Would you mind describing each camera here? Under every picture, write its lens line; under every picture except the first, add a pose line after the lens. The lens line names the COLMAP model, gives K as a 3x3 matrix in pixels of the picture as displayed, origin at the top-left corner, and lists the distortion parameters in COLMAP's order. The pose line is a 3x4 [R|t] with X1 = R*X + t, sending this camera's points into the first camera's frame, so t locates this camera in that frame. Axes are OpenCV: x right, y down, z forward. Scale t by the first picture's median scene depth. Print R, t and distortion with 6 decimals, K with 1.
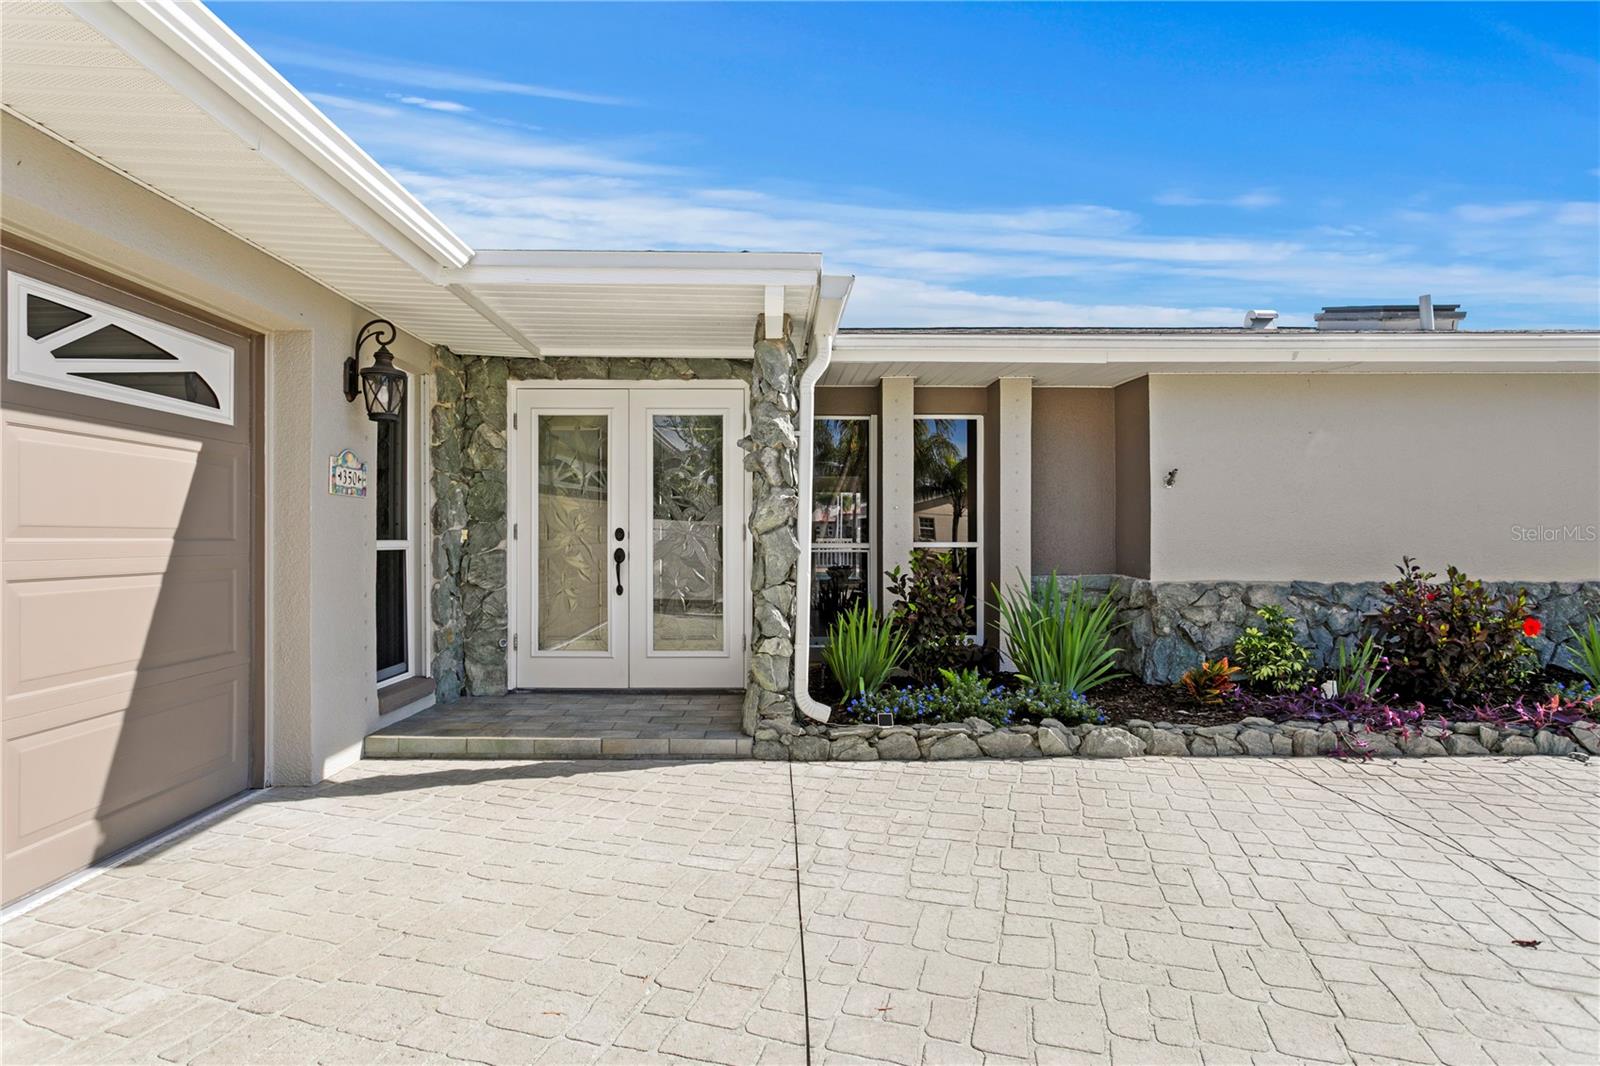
lens RADIAL K [[814.5, 0, 800.0], [0, 814.5, 533.0], [0, 0, 1]] dist [-0.002388, 0.000445]
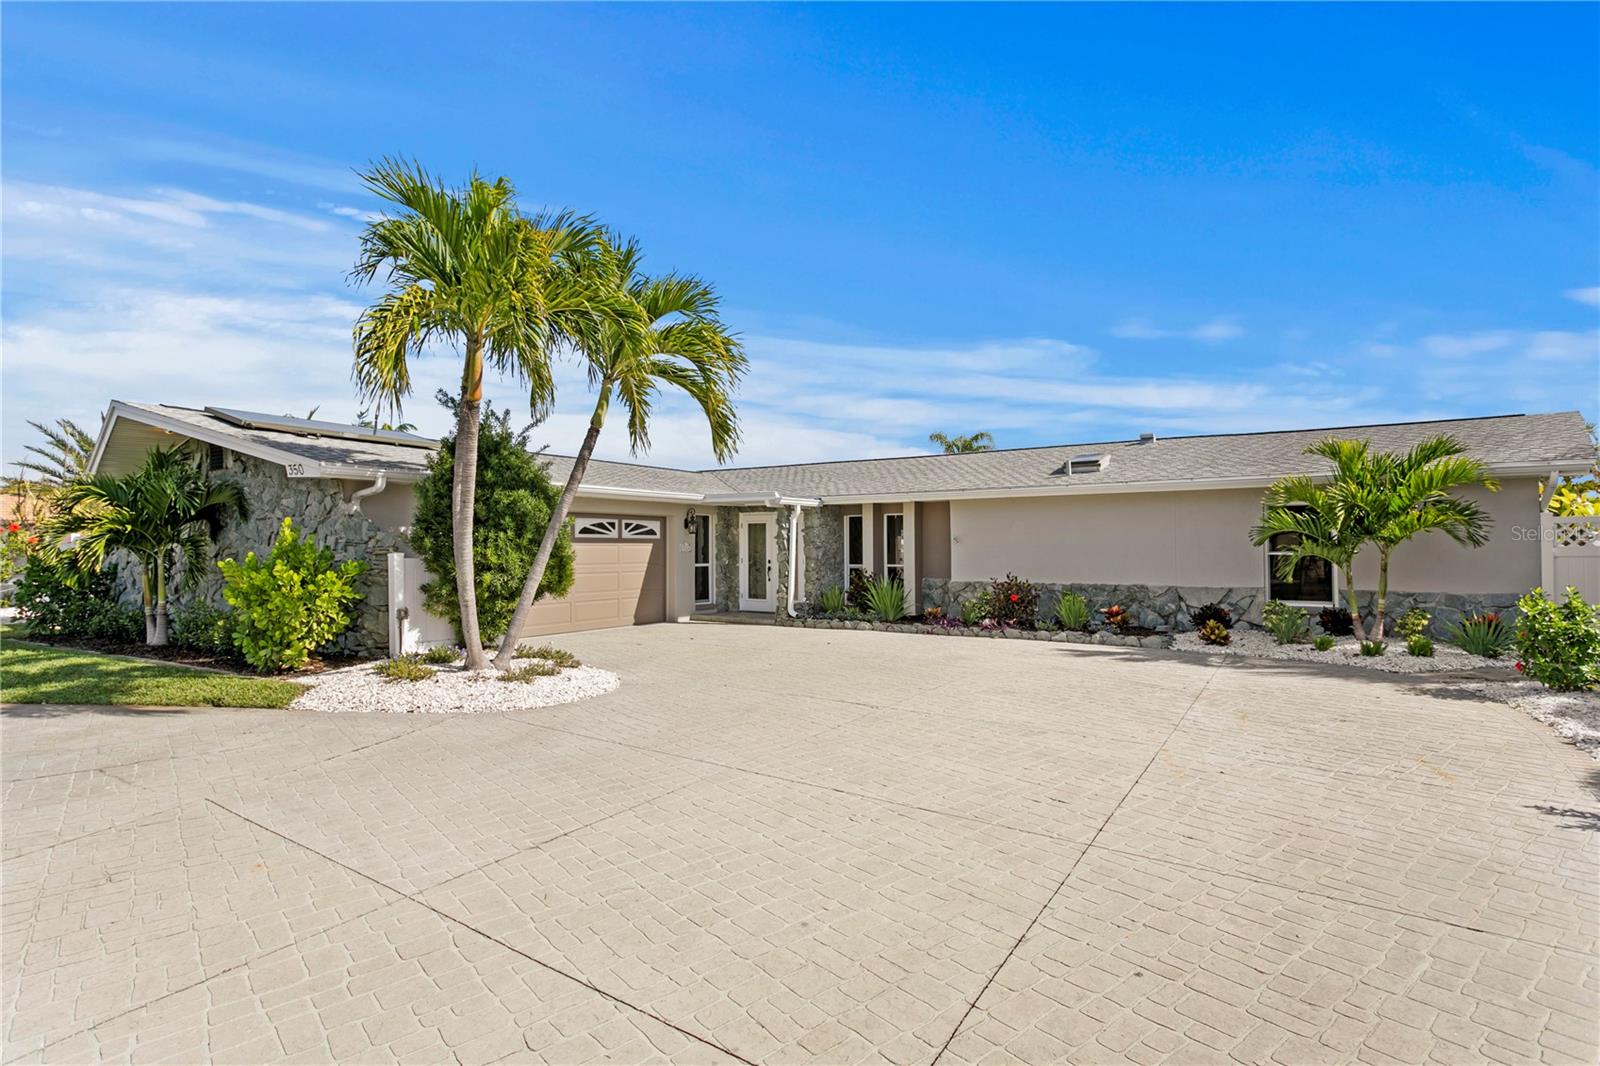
lens RADIAL K [[814.5, 0, 800.0], [0, 814.5, 533.0], [0, 0, 1]] dist [-0.002388, 0.000445]
pose [[0.842014, -0.013824, -0.539279, 1.672125], [0.004137, 0.999808, -0.019170, -0.051726], [0.539440, 0.013911, 0.841909, -1.662572]]
